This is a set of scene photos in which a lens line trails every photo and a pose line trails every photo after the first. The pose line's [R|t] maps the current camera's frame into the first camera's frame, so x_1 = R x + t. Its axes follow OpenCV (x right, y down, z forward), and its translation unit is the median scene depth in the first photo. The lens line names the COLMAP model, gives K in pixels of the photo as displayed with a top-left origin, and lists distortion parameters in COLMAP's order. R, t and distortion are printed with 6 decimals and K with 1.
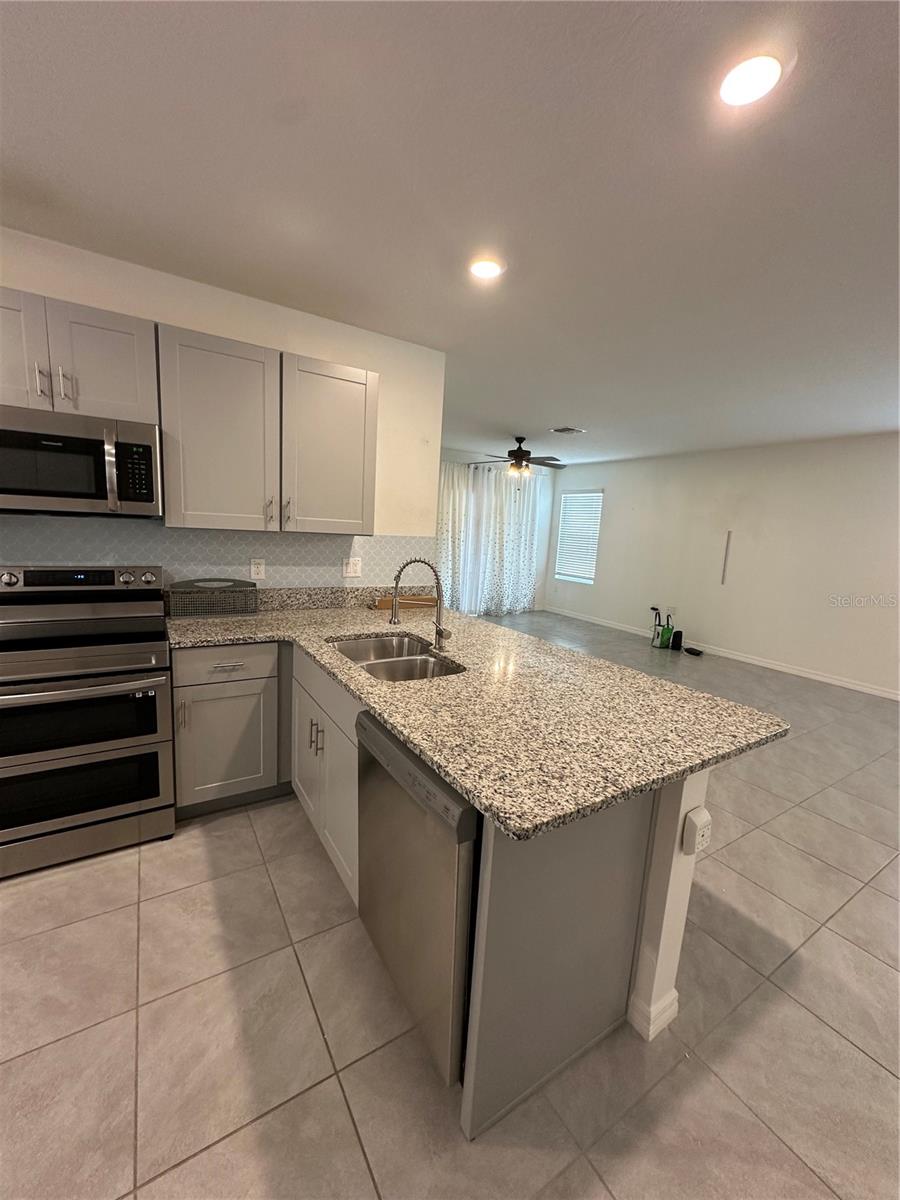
lens RADIAL K [[481.7, 0, 448.6], [0, 481.7, 602.7], [0, 0, 1]] dist [0.003508, 0.000969]
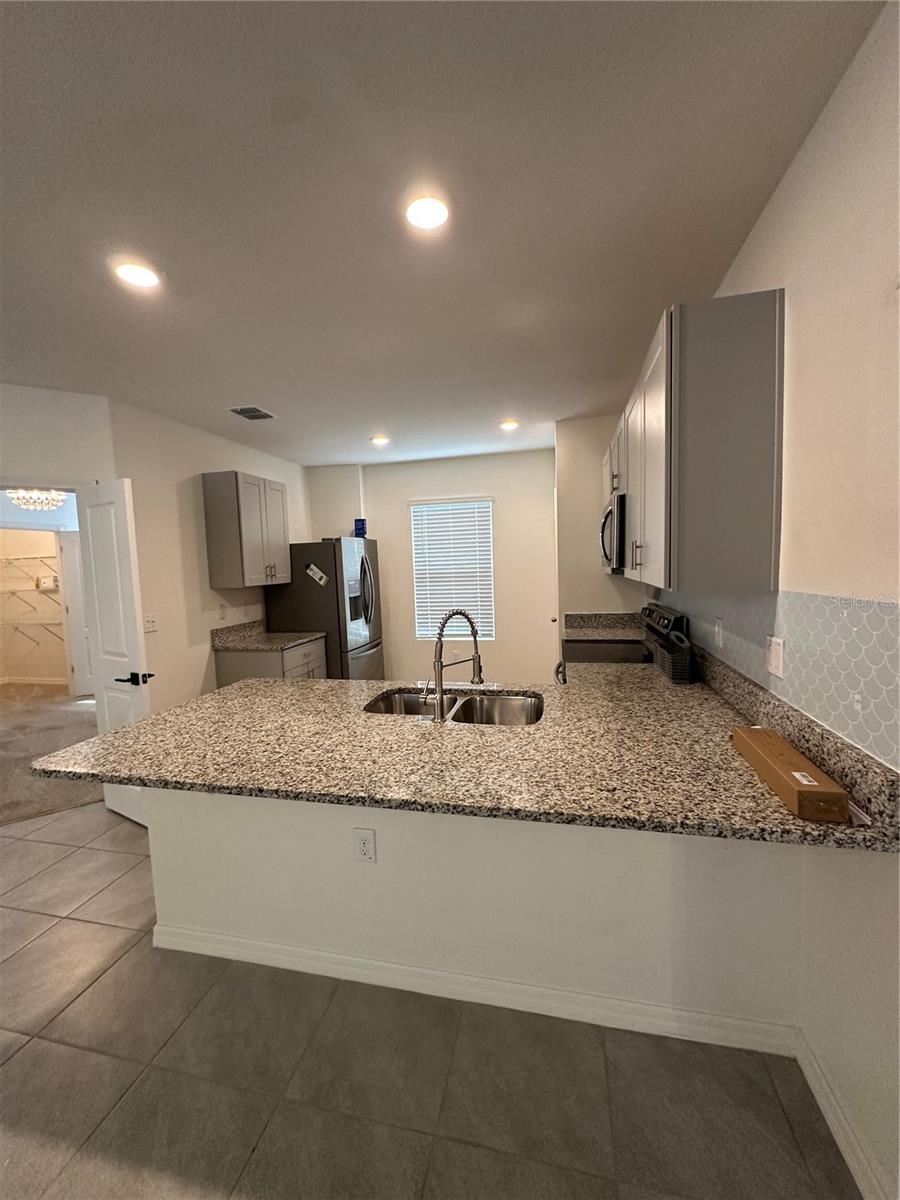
lens RADIAL K [[481.7, 0, 450.7], [0, 481.7, 603.4], [0, 0, 1]] dist [0.003508, 0.000969]
pose [[-0.711948, 0.027390, -0.701698, 0.683749], [-0.116905, 0.980672, 0.156892, -0.296750], [0.692432, 0.193731, -0.694986, 1.966856]]
